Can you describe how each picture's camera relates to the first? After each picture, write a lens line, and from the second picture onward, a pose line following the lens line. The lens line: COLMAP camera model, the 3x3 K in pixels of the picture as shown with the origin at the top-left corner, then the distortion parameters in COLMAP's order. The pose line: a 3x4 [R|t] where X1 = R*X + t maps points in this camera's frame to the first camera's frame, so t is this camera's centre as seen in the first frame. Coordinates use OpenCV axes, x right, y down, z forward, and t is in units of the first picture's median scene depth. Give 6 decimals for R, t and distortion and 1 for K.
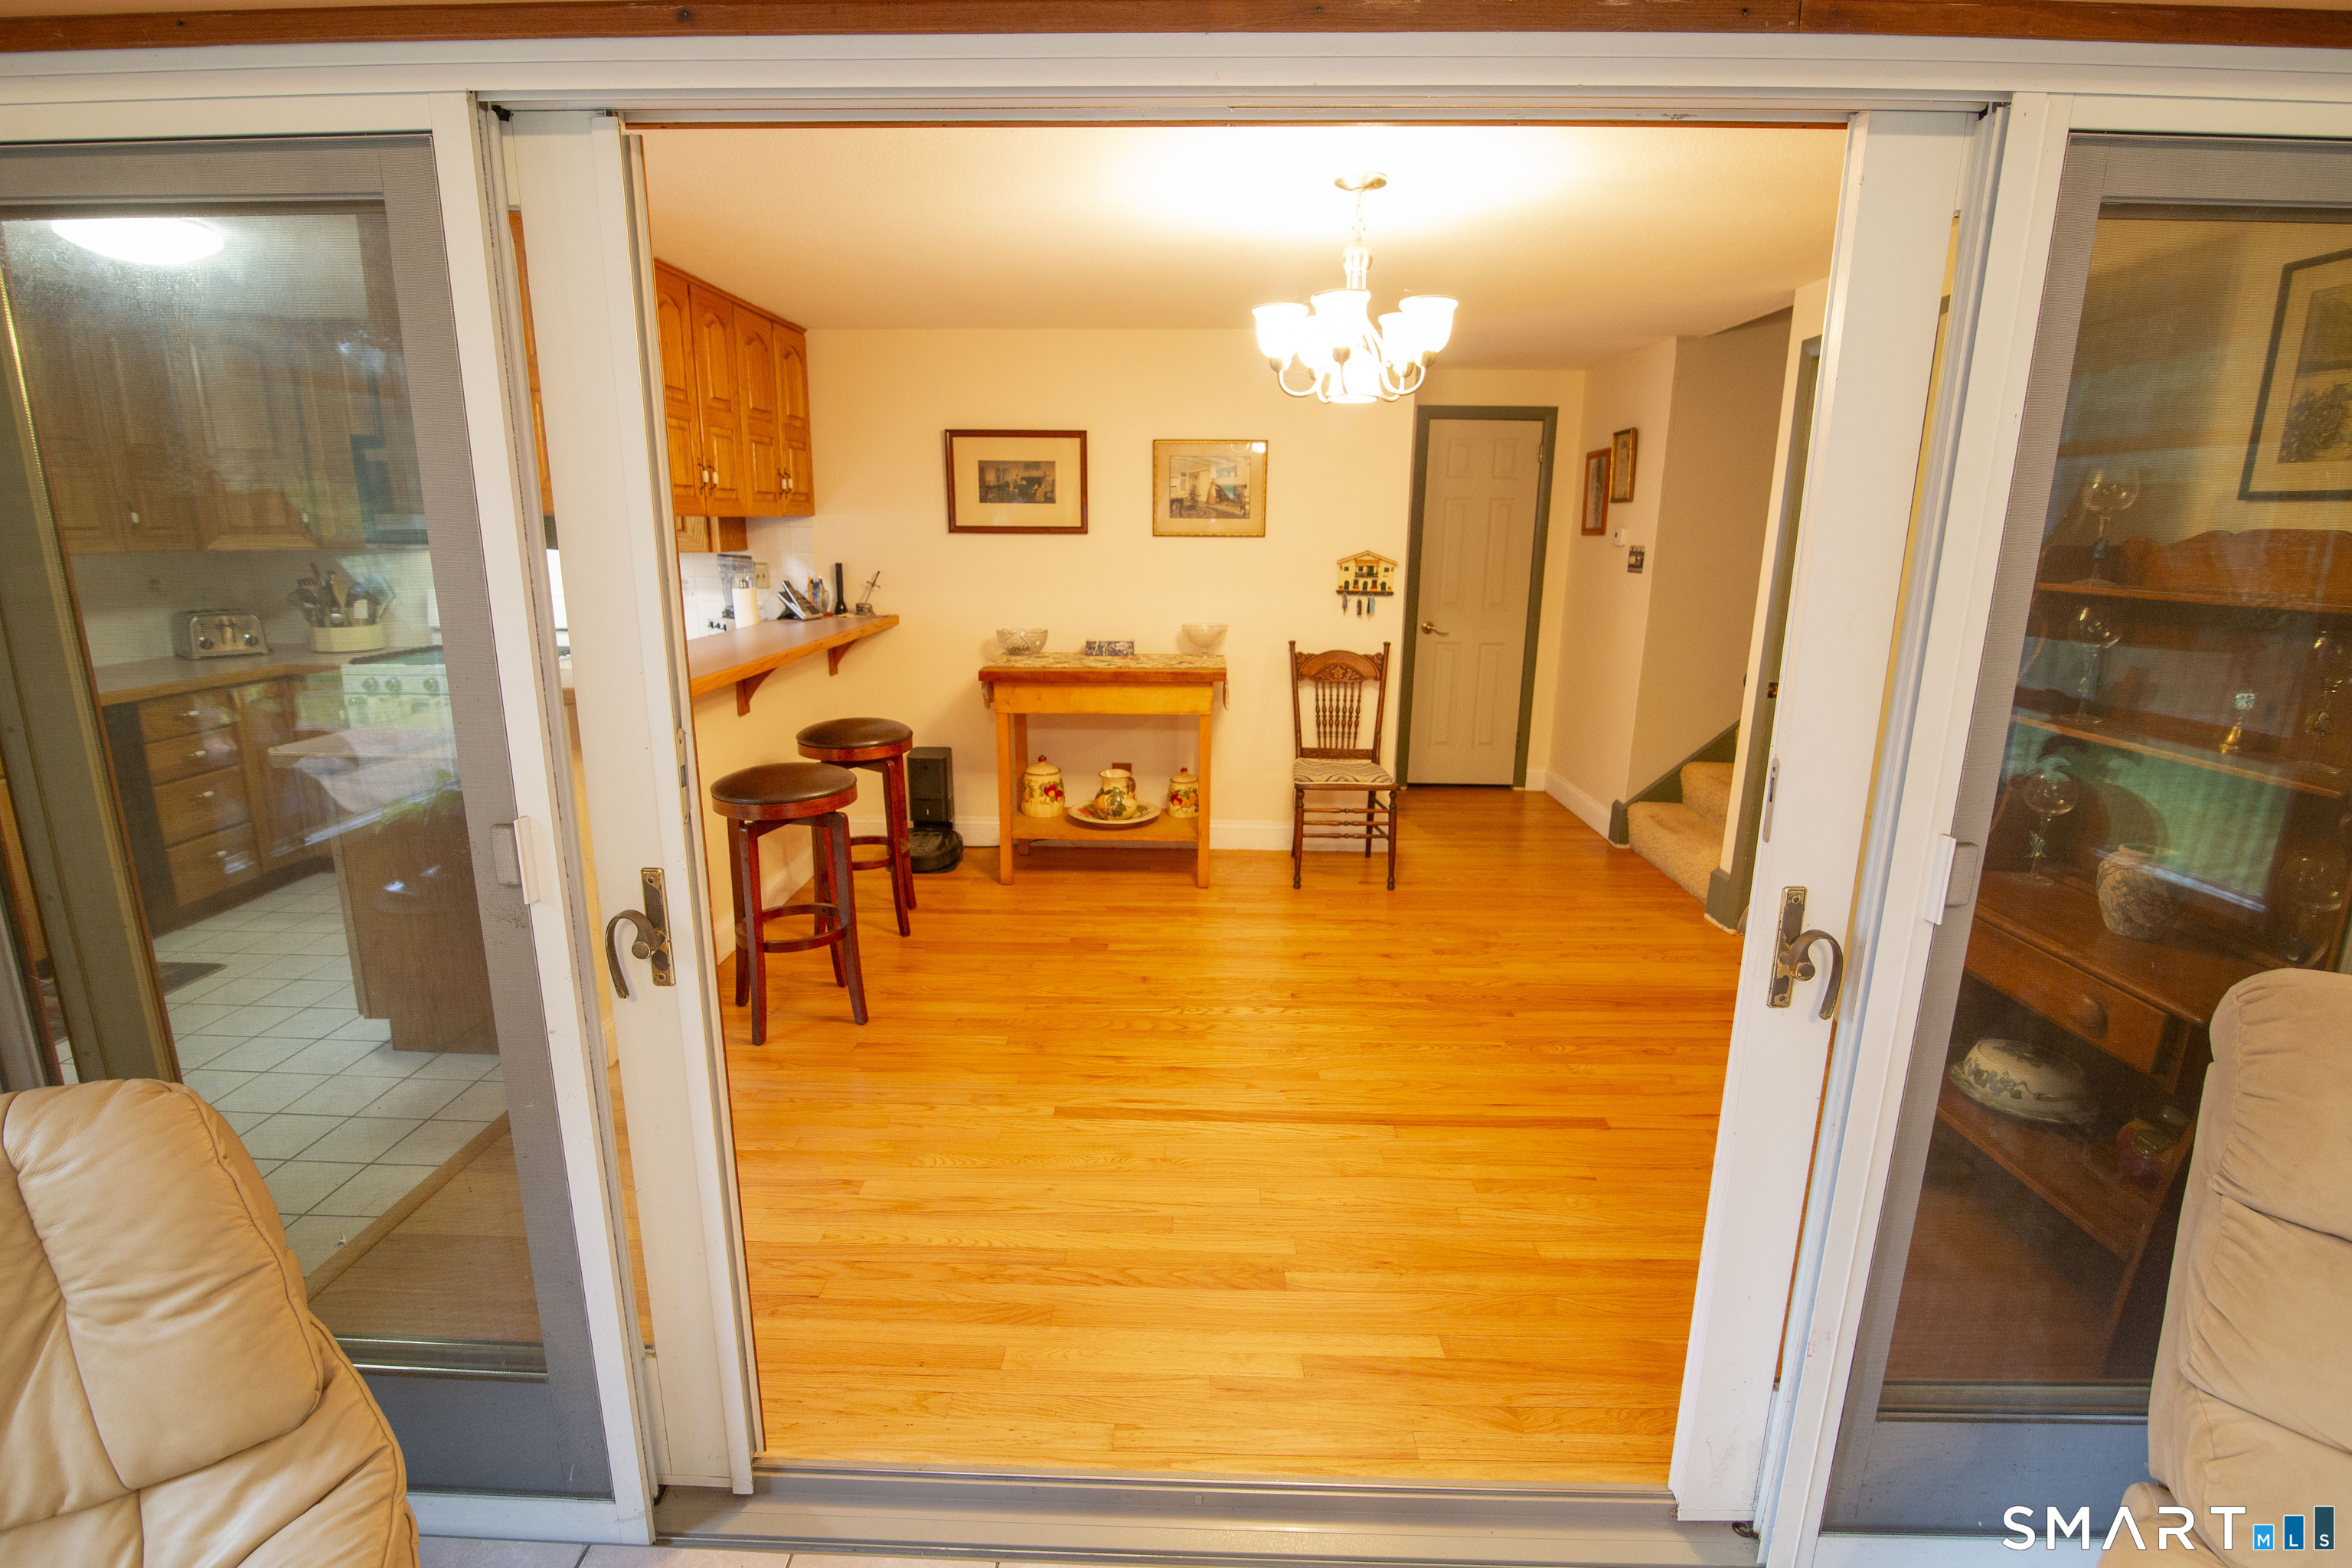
lens RADIAL K [[1083.3, 0, 1174.6], [0, 1083.3, 779.3], [0, 0, 1]] dist [-0.000543, 0.000001]
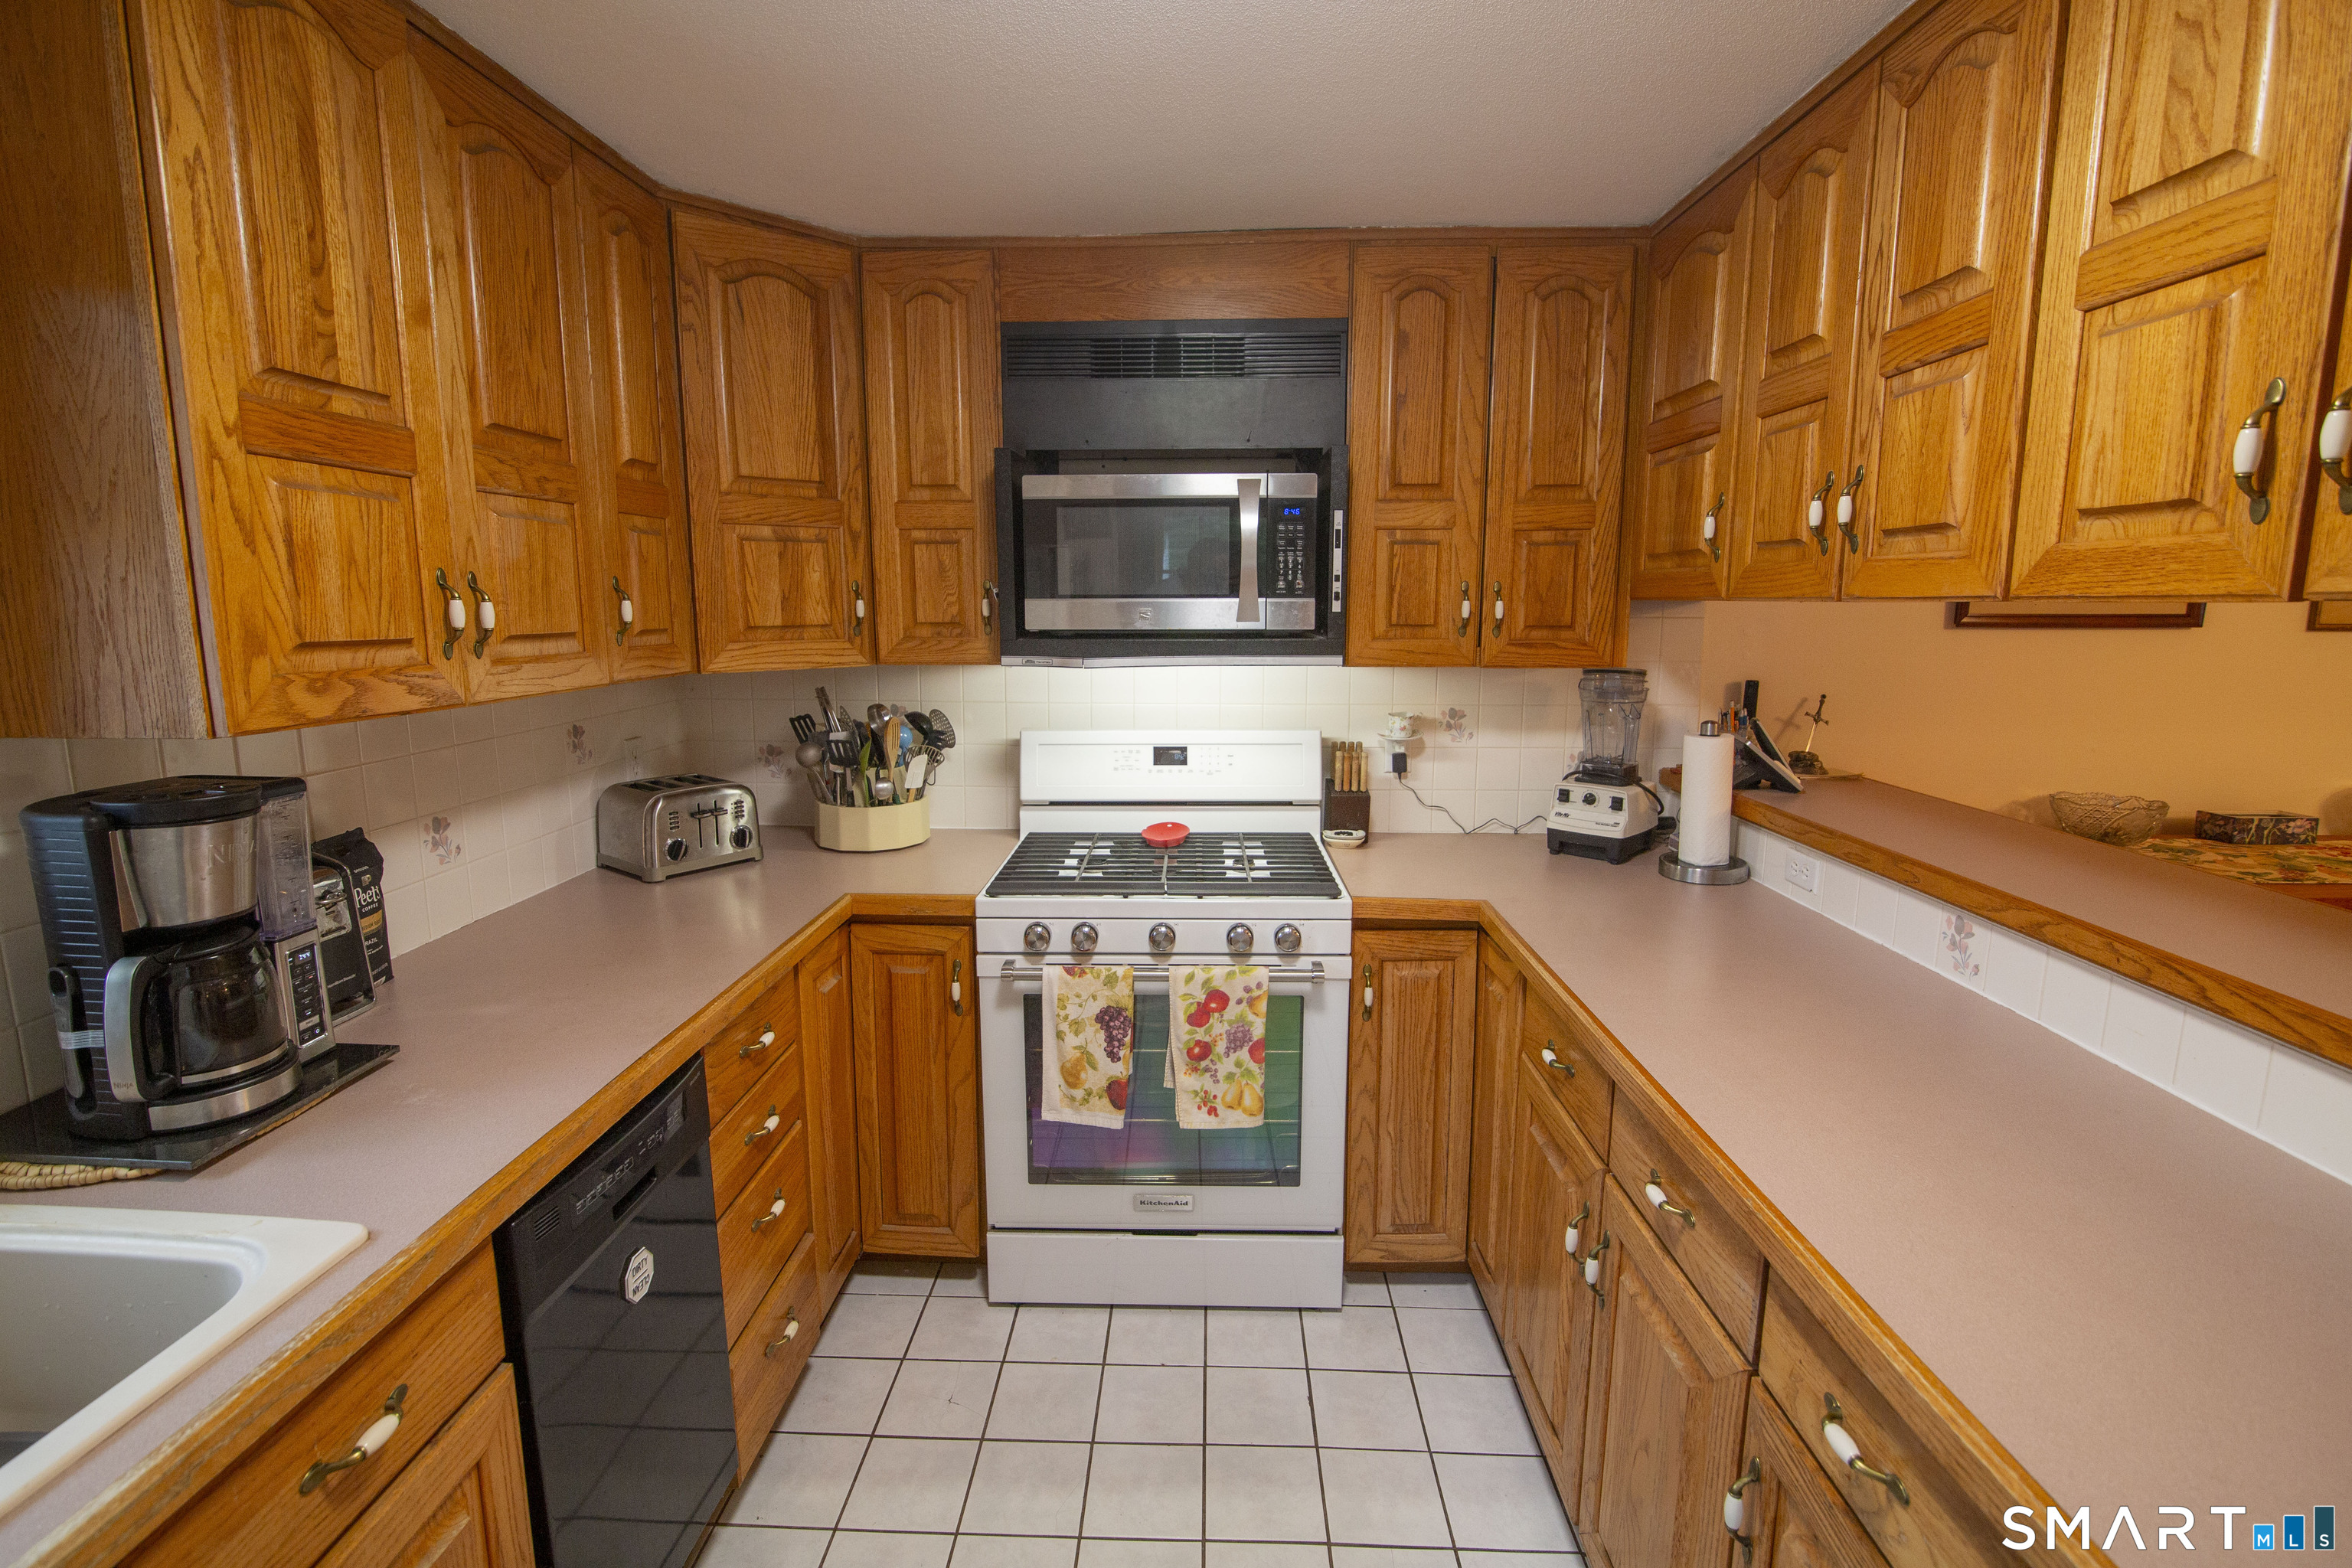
lens RADIAL K [[1083.3, 0, 1173.6], [0, 1083.3, 774.4], [0, 0, 1]] dist [-0.000543, 0.000001]
pose [[0.999962, -0.008722, -0.000307, -0.655554], [0.008675, 0.997163, -0.074769, -0.120041], [0.000959, 0.074764, 0.997201, 0.481106]]
